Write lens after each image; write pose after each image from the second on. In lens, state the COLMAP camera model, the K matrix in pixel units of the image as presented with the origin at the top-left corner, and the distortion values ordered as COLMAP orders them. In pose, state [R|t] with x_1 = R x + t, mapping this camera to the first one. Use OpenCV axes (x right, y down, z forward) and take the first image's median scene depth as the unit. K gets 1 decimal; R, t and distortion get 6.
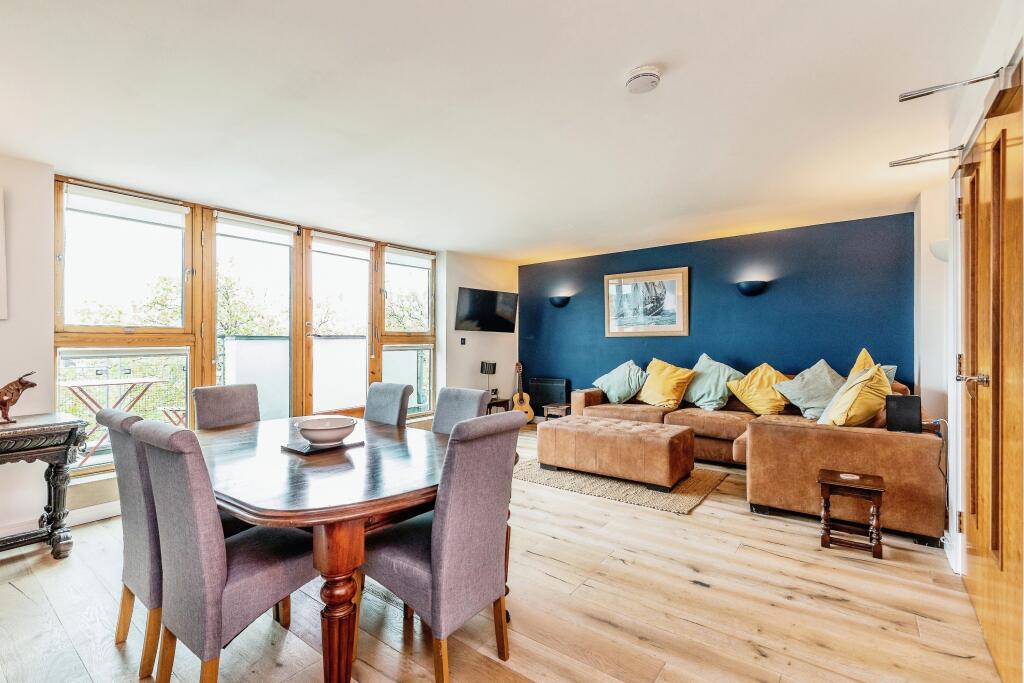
lens RADIAL K [[459.5, 0, 512.0], [0, 459.5, 341.5], [0, 0, 1]] dist [-0.000096, -0.000026]
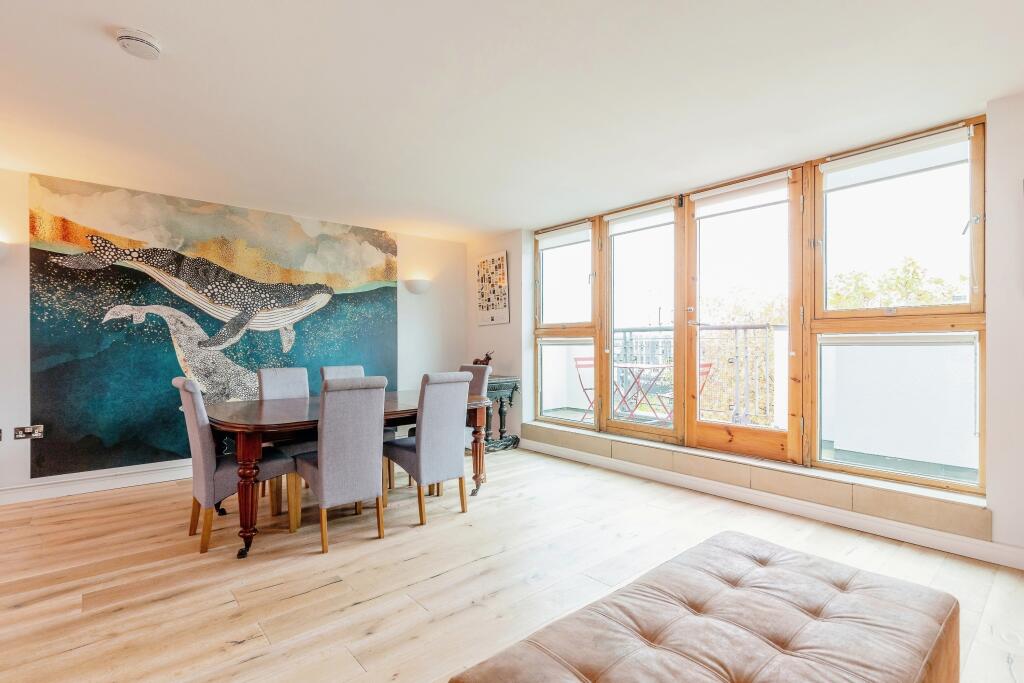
lens RADIAL K [[498.4, 0, 512.0], [0, 498.4, 341.5], [0, 0, 1]] dist [-0.001789, -0.000259]
pose [[-0.222557, 0.007650, -0.974890, 0.475156], [0.012806, 0.999906, 0.004923, 0.008863], [0.974836, -0.011389, -0.222634, 0.845809]]
